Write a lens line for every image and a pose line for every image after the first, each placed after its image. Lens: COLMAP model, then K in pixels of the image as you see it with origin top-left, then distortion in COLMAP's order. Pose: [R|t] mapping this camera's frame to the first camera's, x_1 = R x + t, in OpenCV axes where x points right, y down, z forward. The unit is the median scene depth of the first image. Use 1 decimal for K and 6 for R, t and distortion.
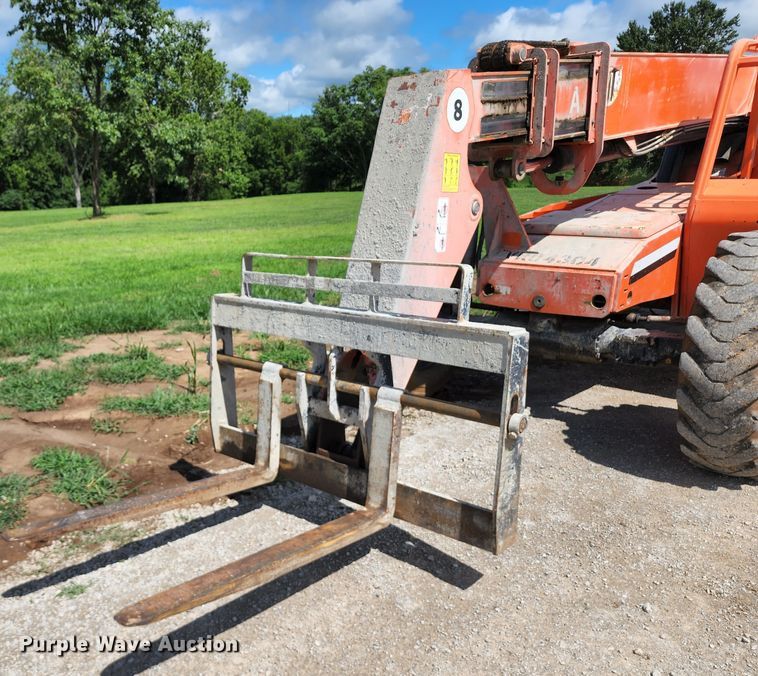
lens RADIAL K [[704.0, 0, 249.7], [0, 704.0, 387.3], [0, 0, 1]] dist [0.028575, 0.000000]
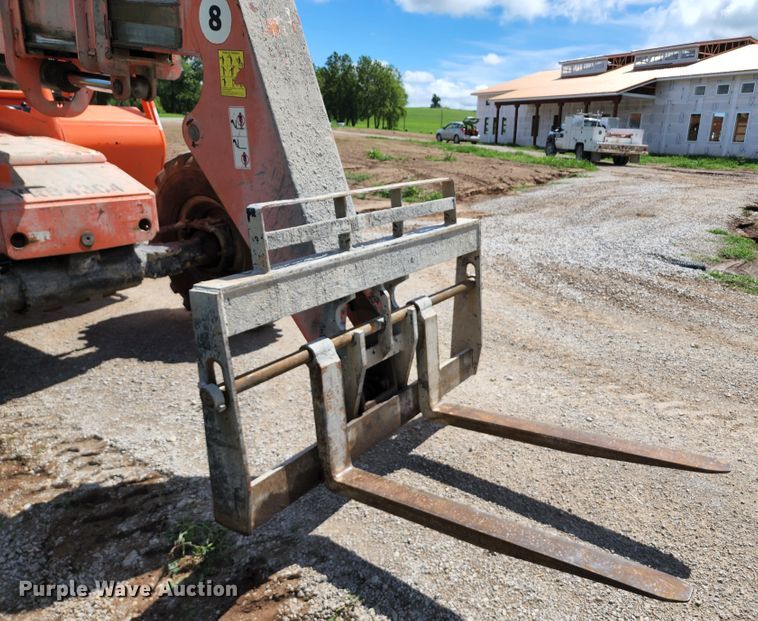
lens RADIAL K [[613.7, 0, 460.0], [0, 613.7, 330.7], [0, 0, 1]] dist [0.049575, -0.047752]
pose [[-0.271758, -0.304667, 0.912867, -0.477927], [0.242850, 0.896156, 0.371386, -0.199007], [-0.931220, 0.322617, -0.169549, 0.750882]]
